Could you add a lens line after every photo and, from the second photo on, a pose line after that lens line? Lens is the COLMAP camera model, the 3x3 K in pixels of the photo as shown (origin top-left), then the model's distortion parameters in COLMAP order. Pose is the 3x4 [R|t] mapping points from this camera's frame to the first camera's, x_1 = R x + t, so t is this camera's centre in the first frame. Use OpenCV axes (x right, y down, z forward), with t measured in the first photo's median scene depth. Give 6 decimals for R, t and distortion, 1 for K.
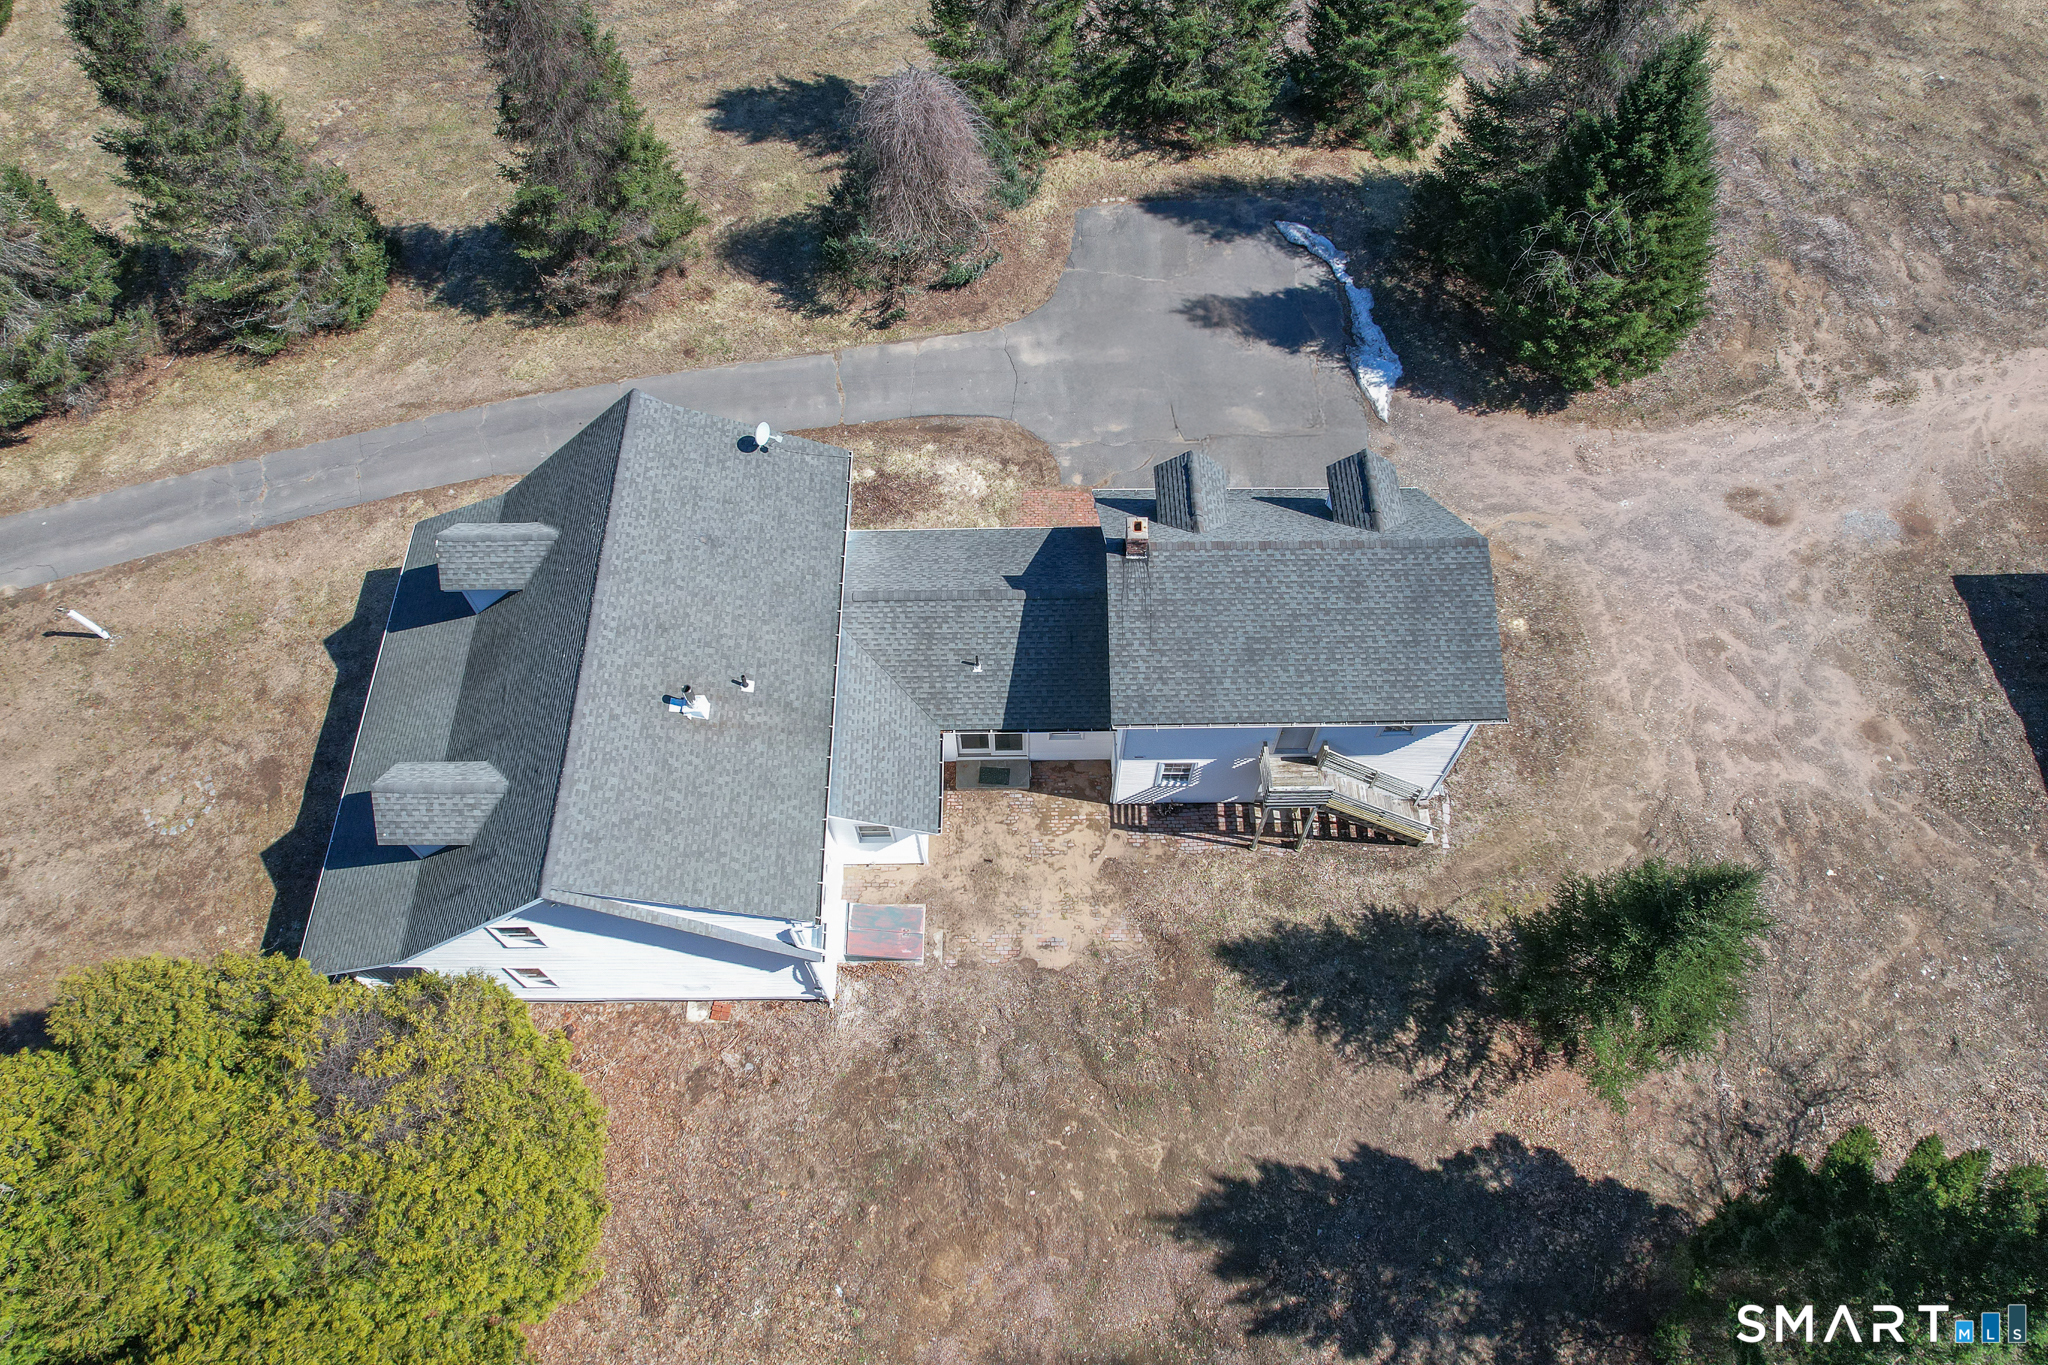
lens RADIAL K [[1296.8, 0, 1029.2], [0, 1296.8, 689.2], [0, 0, 1]] dist [-0.043597, 0.031646]
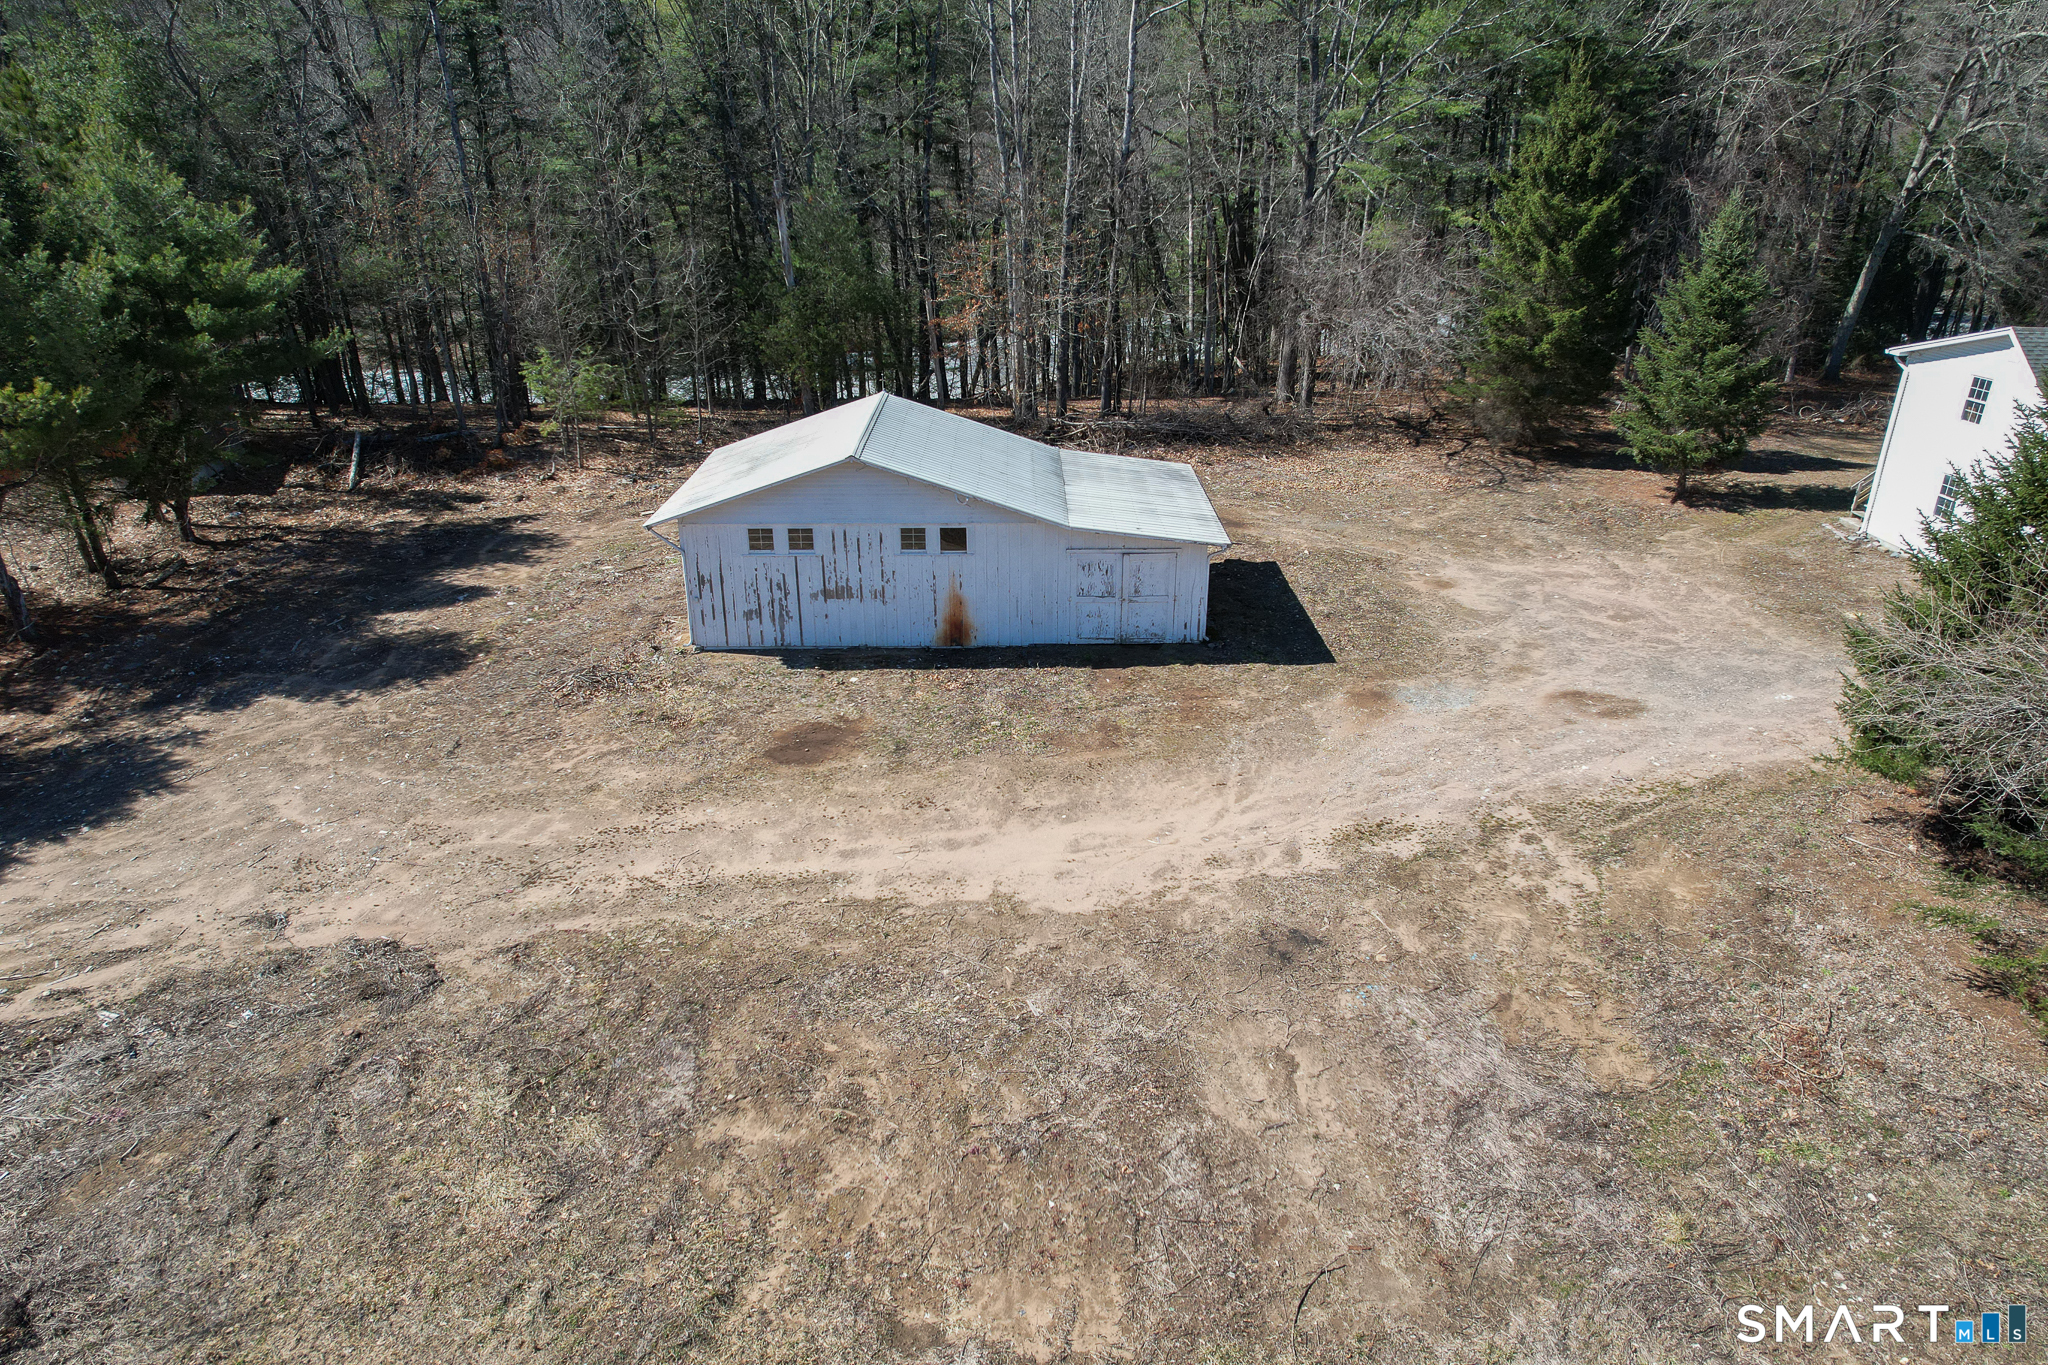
lens RADIAL K [[1296.8, 0, 1029.6], [0, 1296.8, 688.7], [0, 0, 1]] dist [-0.043597, 0.031646]
pose [[-0.999913, 0.008293, -0.010241, 0.982077], [-0.009416, 0.094049, 0.995523, -0.936380], [0.009219, 0.995533, -0.093962, 1.165302]]
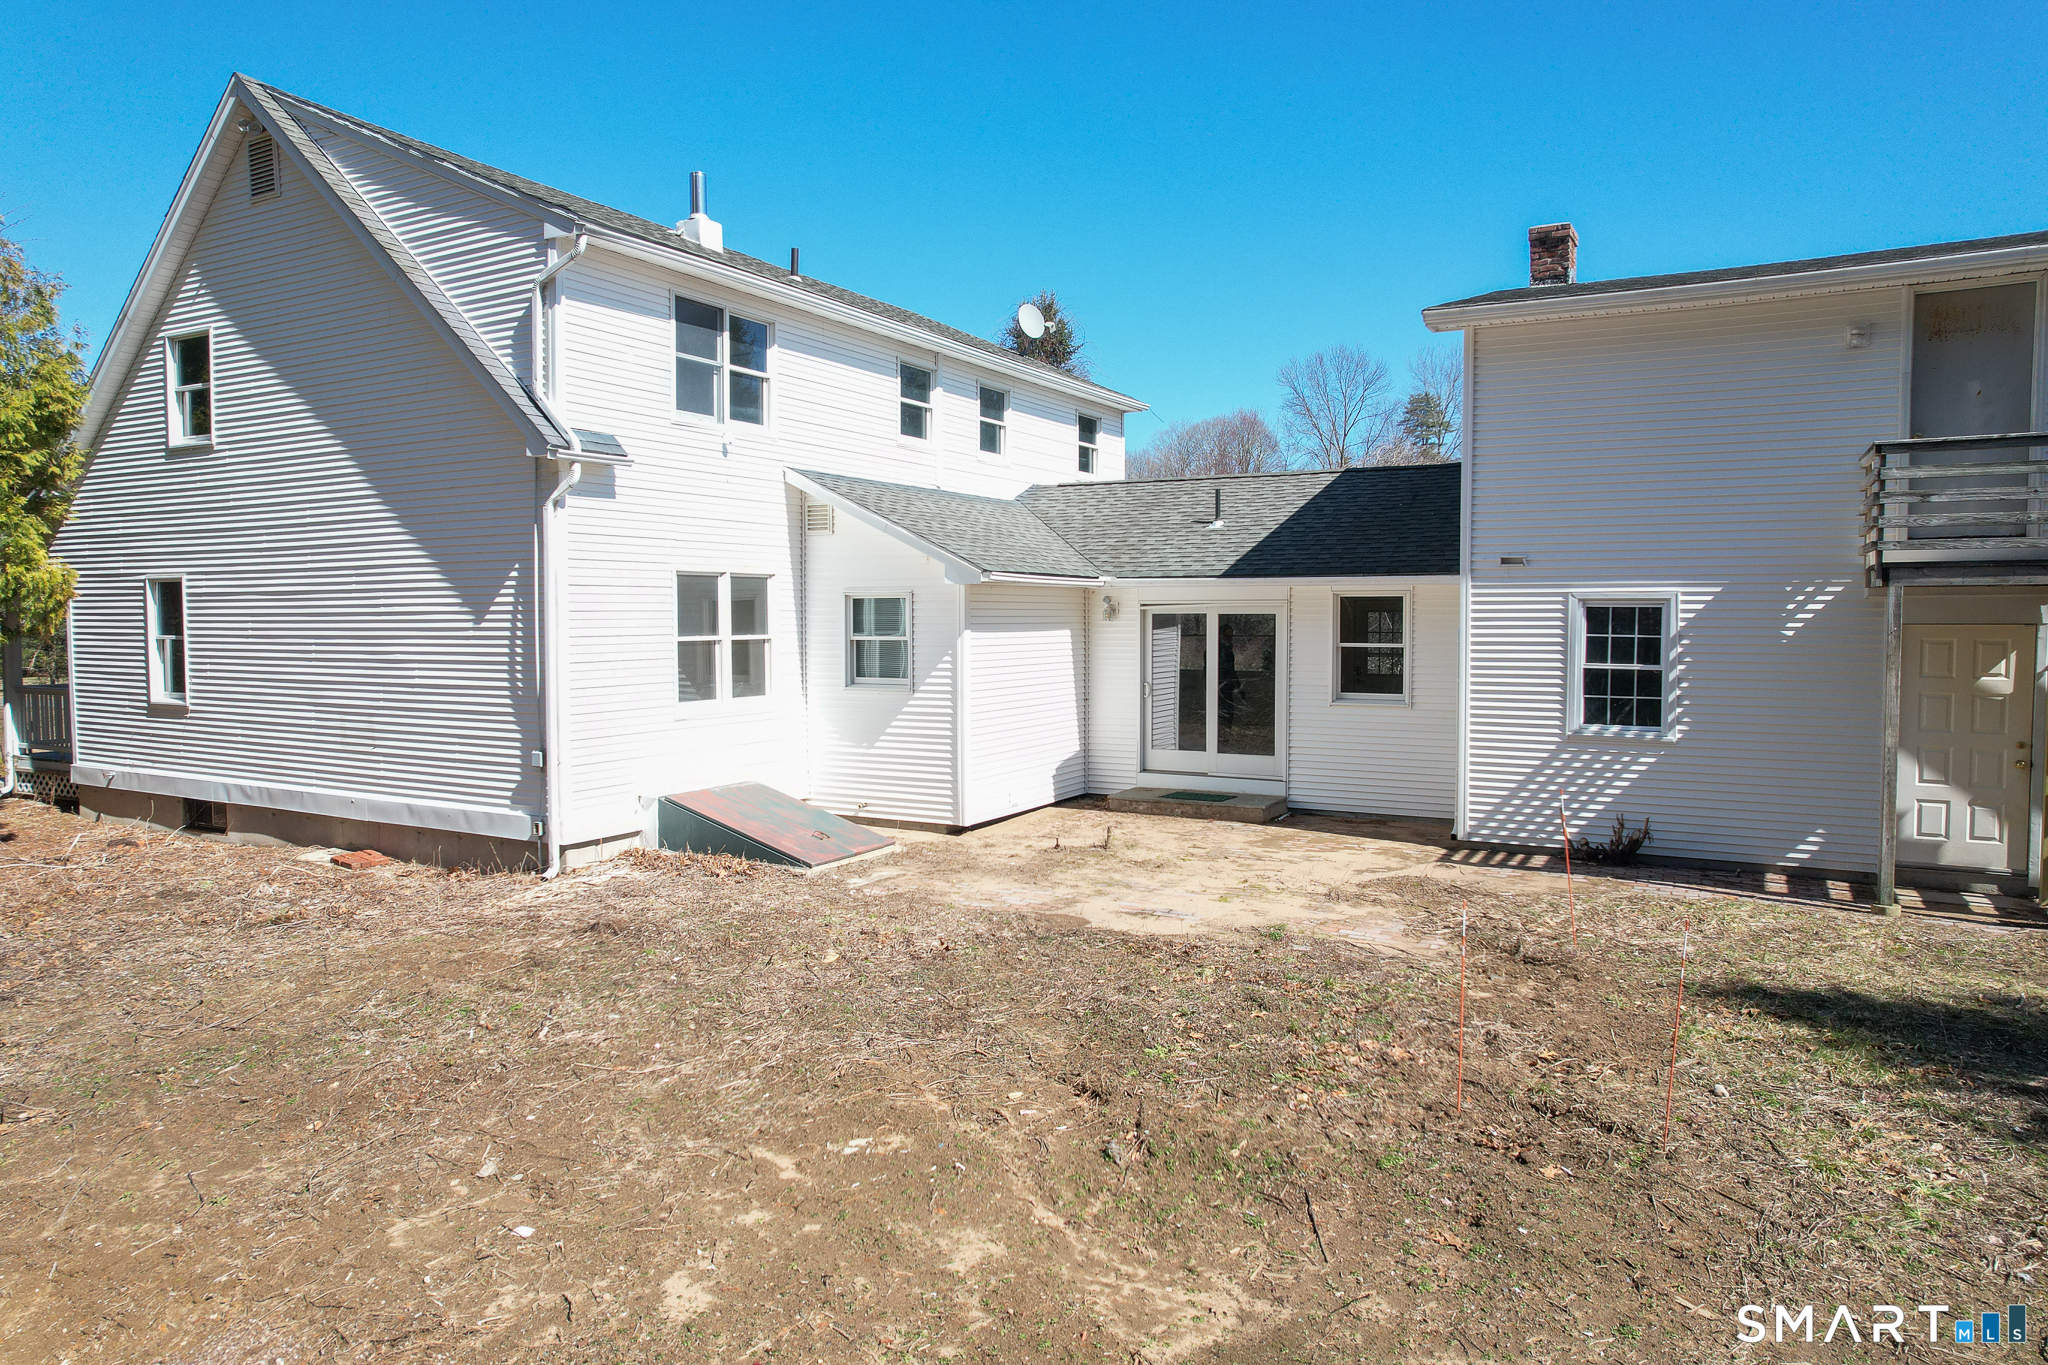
lens RADIAL K [[1296.8, 0, 1011.5], [0, 1296.8, 674.0], [0, 0, 1]] dist [-0.043597, 0.031646]
pose [[0.865331, 0.033020, -0.500113, 0.133845], [-0.440536, 0.525970, -0.727519, 0.378272], [0.239021, 0.849862, 0.469685, 0.711373]]
